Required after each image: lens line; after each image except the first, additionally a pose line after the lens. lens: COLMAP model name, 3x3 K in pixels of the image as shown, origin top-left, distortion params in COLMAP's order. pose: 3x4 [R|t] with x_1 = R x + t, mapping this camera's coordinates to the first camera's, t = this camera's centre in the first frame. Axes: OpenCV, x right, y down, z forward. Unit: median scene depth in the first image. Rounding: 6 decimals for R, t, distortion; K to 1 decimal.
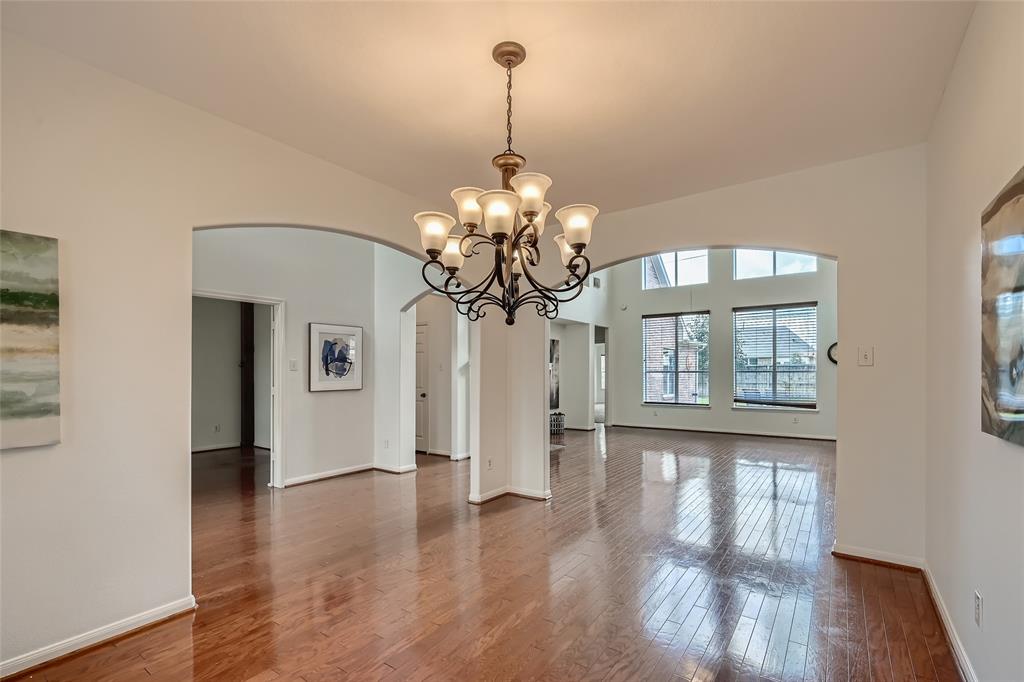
lens RADIAL K [[456.7, 0, 511.3], [0, 456.7, 371.1], [0, 0, 1]] dist [0.000557, 0.000827]
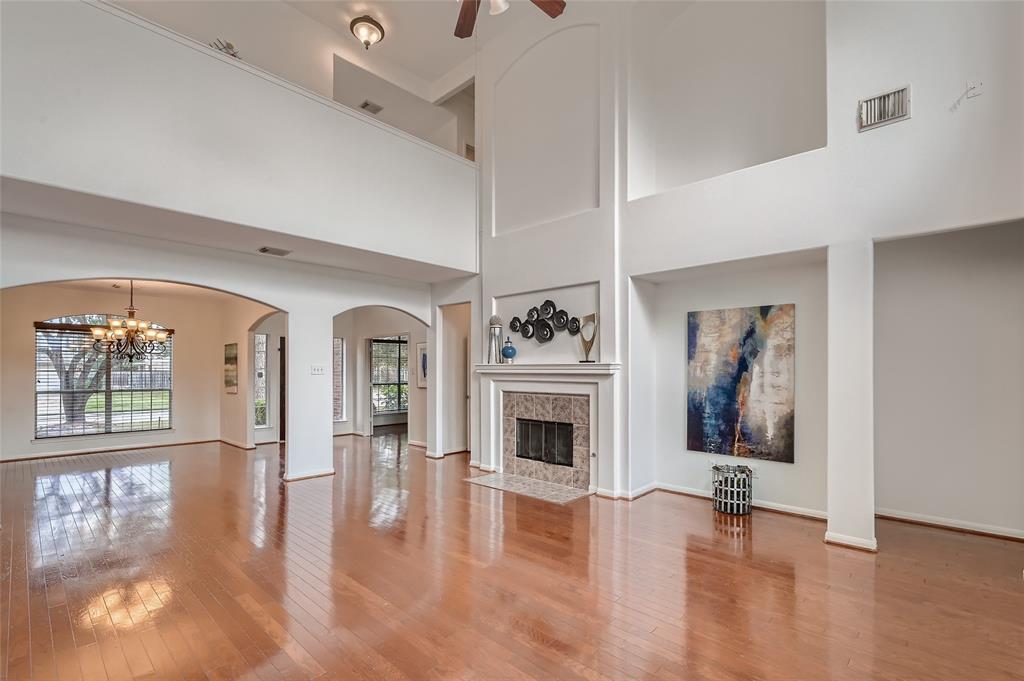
lens RADIAL K [[464.1, 0, 512.7], [0, 464.1, 368.1], [0, 0, 1]] dist [0.001165, 0.000125]
pose [[-0.120681, -0.003133, -0.992686, 0.571050], [0.006006, 0.999974, -0.003886, -0.007660], [0.992673, -0.006431, -0.120660, 0.809881]]
